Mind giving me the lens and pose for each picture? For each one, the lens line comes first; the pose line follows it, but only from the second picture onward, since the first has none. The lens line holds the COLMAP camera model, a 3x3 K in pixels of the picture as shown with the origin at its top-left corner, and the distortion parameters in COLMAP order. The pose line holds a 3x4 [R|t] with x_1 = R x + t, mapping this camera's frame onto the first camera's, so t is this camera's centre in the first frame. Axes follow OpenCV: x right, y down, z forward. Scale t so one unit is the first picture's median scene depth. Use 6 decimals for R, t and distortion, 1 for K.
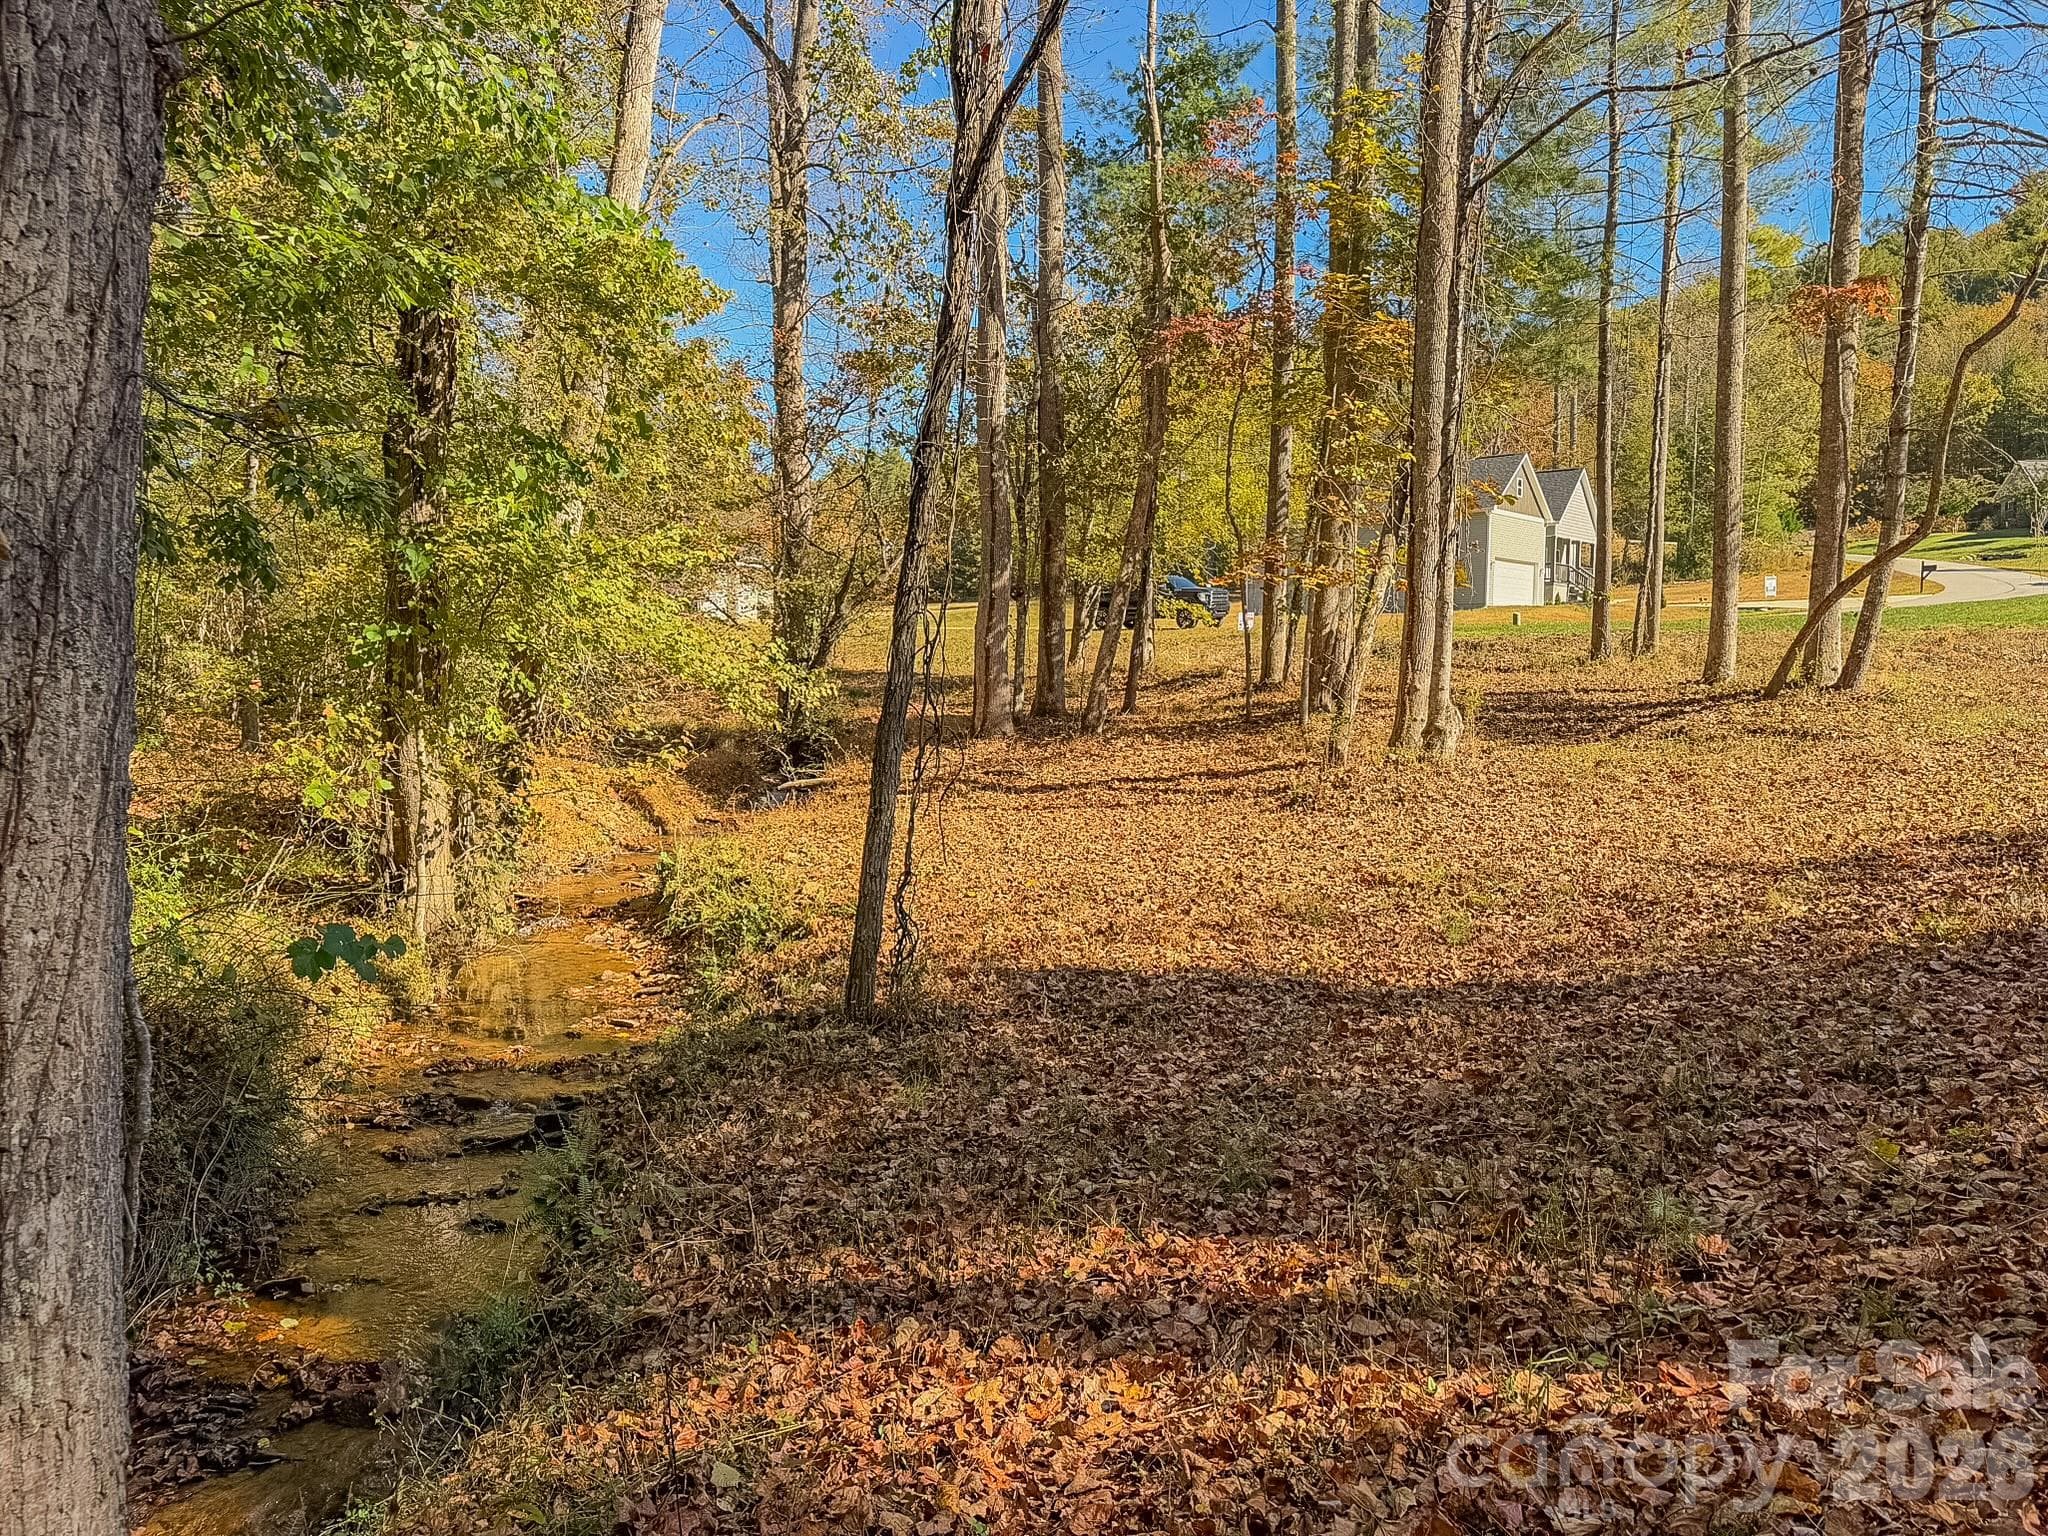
lens RADIAL K [[1395.7, 0, 1022.1], [0, 1395.7, 778.2], [0, 0, 1]] dist [-0.002308, -0.005721]
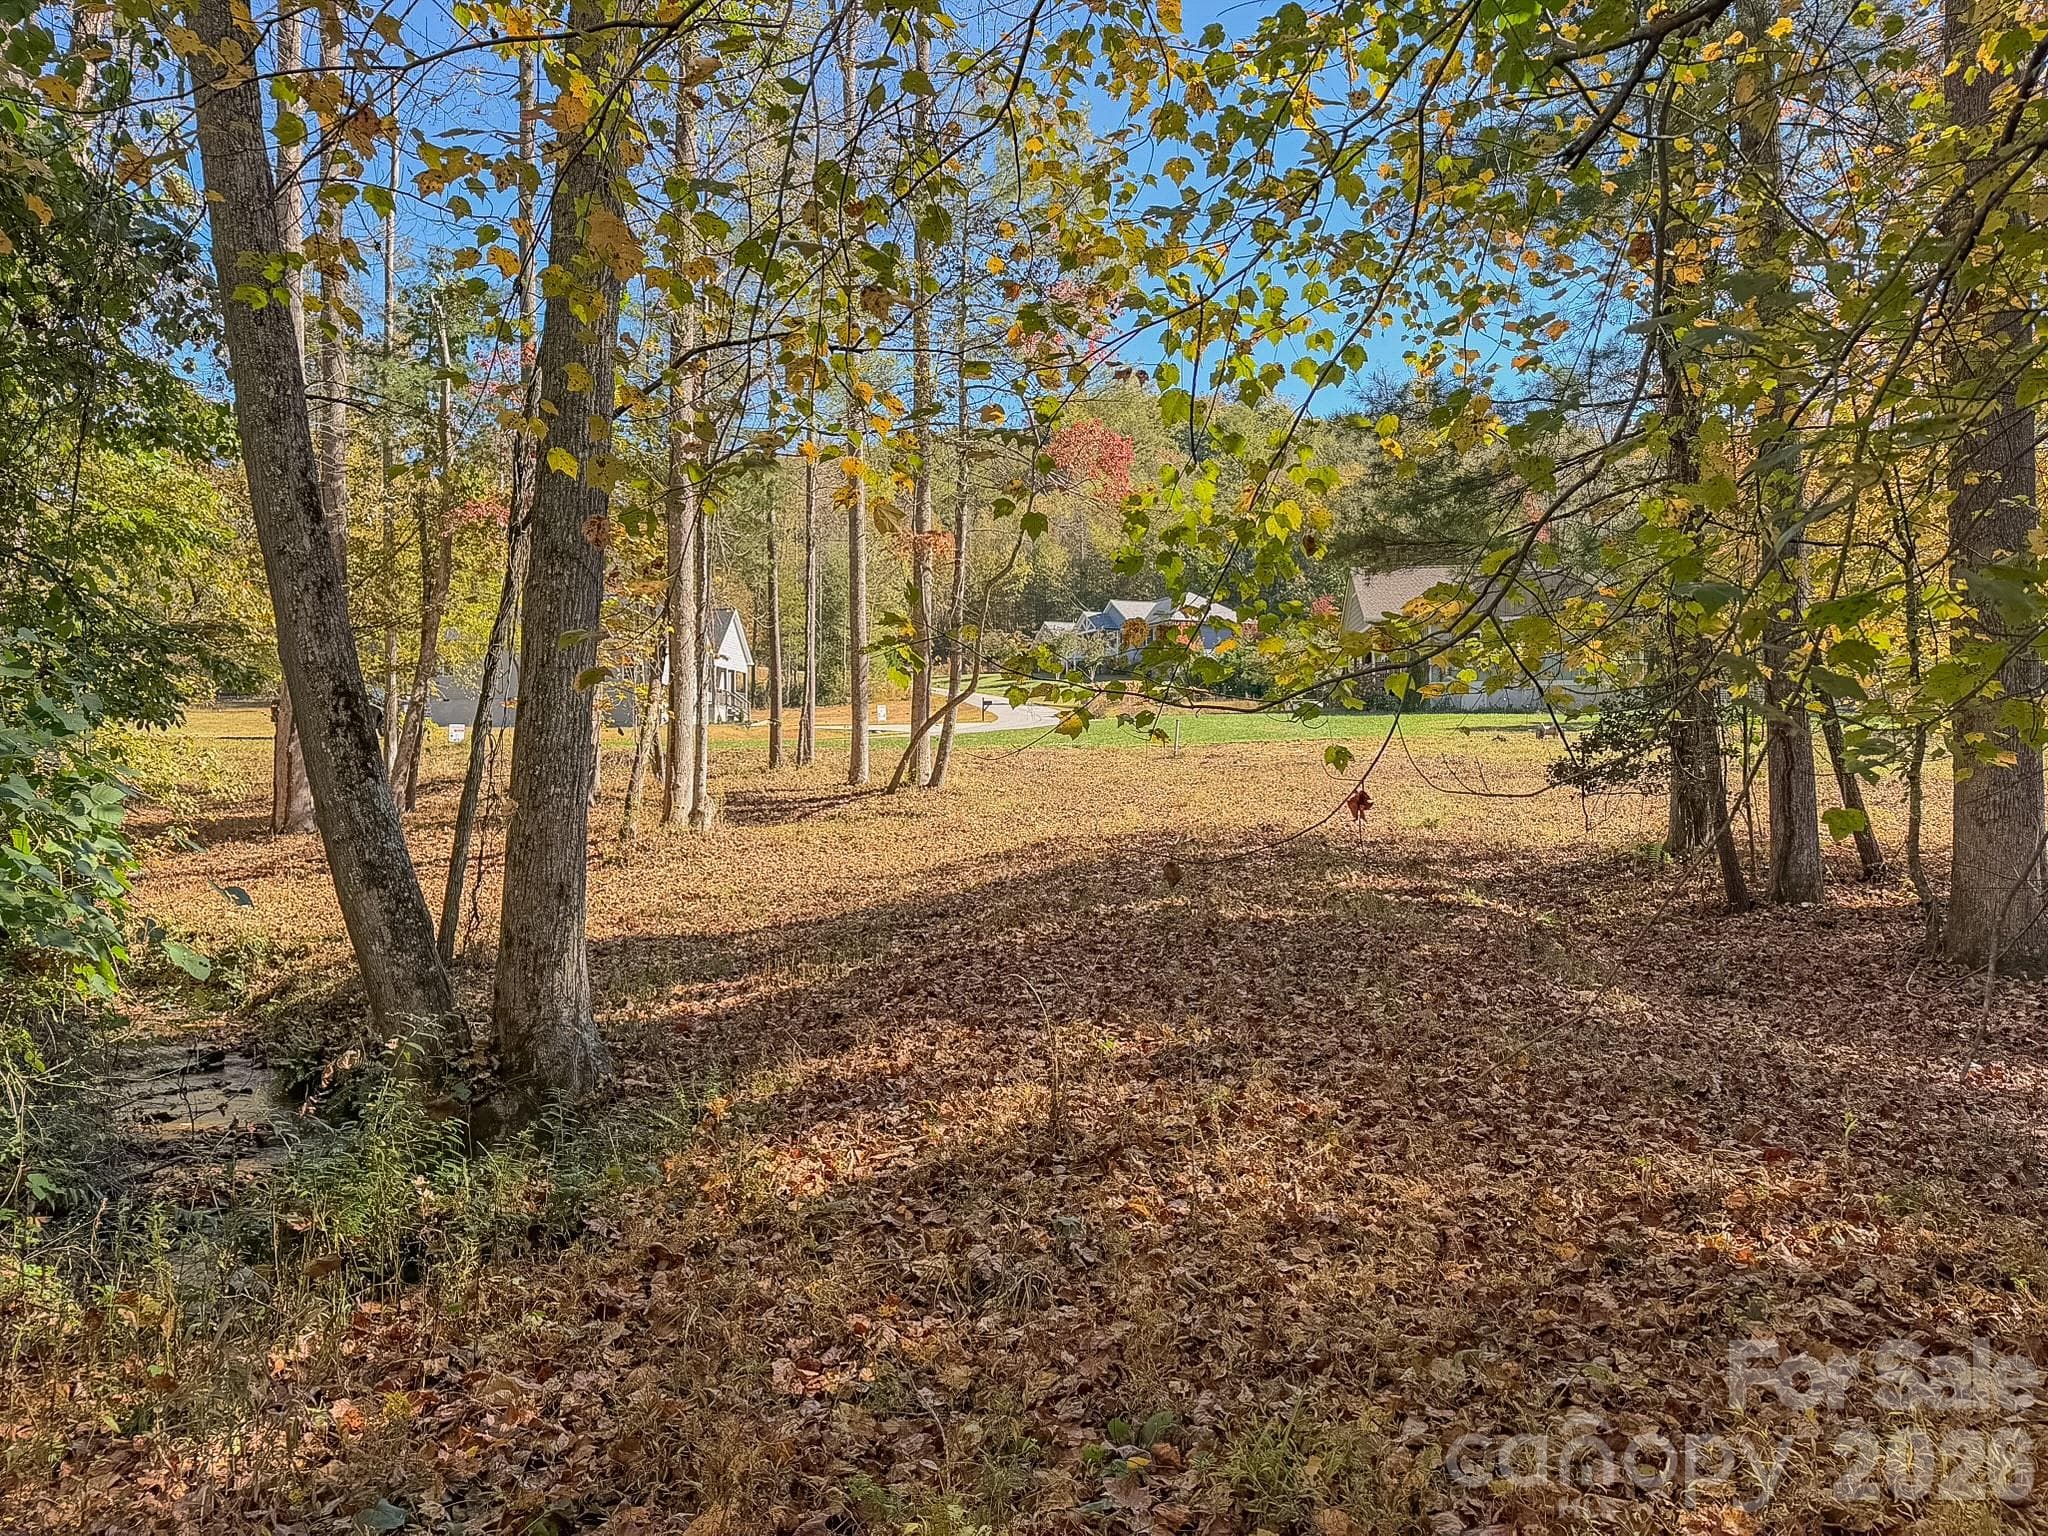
lens RADIAL K [[1395.7, 0, 1024.6], [0, 1395.7, 768.0], [0, 0, 1]] dist [-0.002308, -0.005721]
pose [[0.828744, 0.003441, 0.559617, -0.183953], [0.045753, 0.996217, -0.073881, 0.032444], [-0.557754, 0.086833, 0.825452, -0.321067]]
